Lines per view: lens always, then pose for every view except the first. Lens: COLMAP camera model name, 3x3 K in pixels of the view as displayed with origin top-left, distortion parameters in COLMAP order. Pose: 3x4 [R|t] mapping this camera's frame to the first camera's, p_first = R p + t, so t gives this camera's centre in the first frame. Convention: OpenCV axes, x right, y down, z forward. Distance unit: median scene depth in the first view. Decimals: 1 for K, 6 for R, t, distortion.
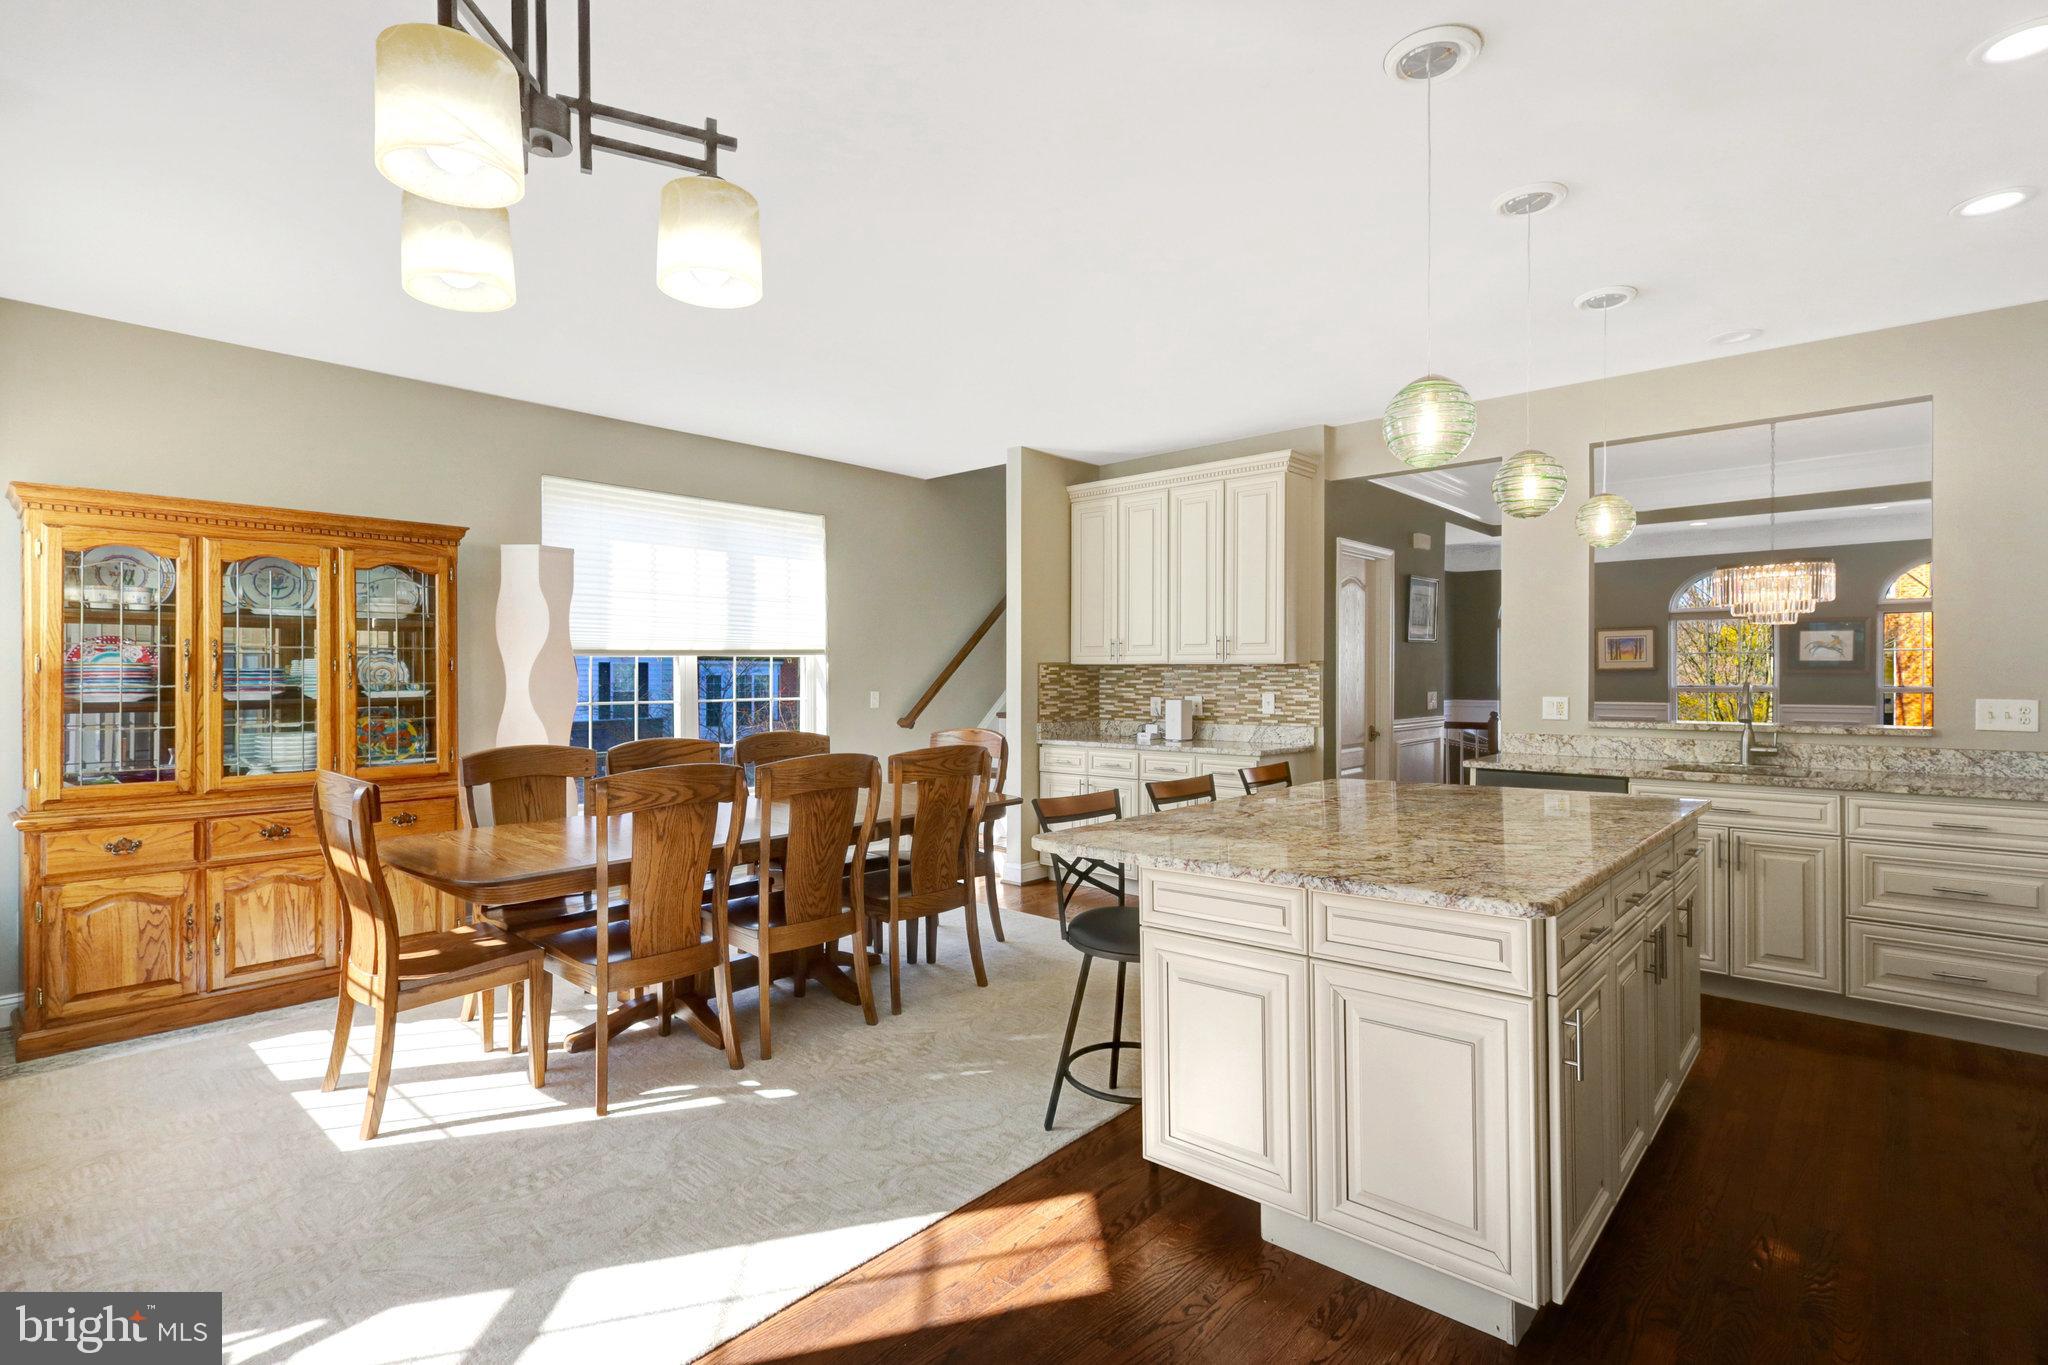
lens RADIAL K [[974.5, 0, 1012.6], [0, 974.5, 688.6], [0, 0, 1]] dist [0.000697, 0.002155]
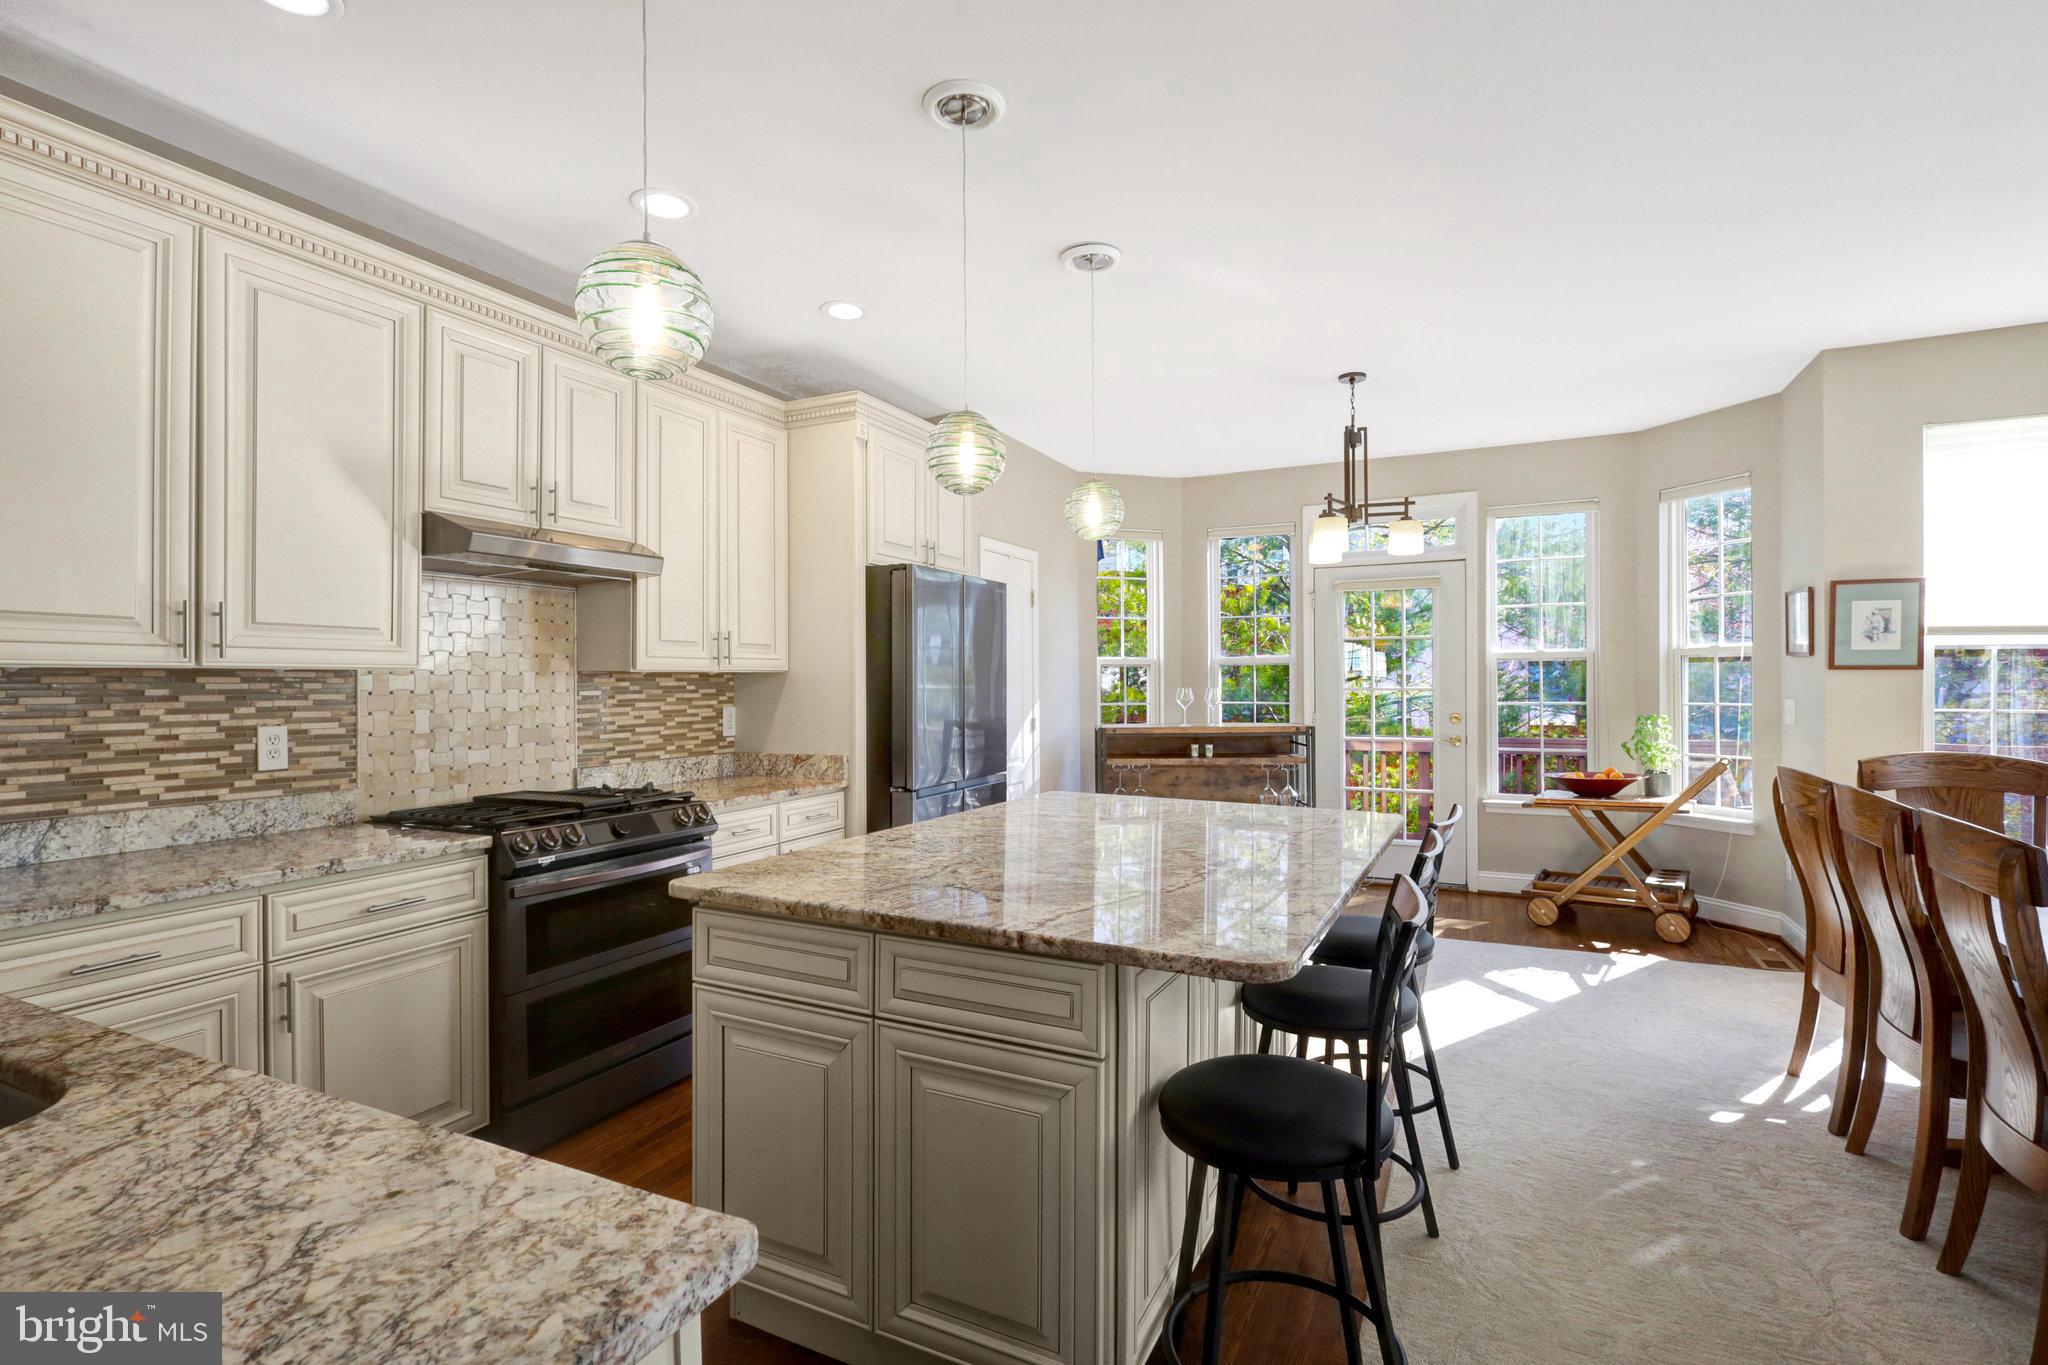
lens RADIAL K [[974.5, 0, 1009.0], [0, 974.5, 684.7], [0, 0, 1]] dist [0.000697, 0.002155]
pose [[-0.958747, 0.011820, -0.284015, 0.391499], [0.007423, 0.999835, 0.016551, -0.015210], [0.284163, 0.013760, -0.958677, 0.962327]]
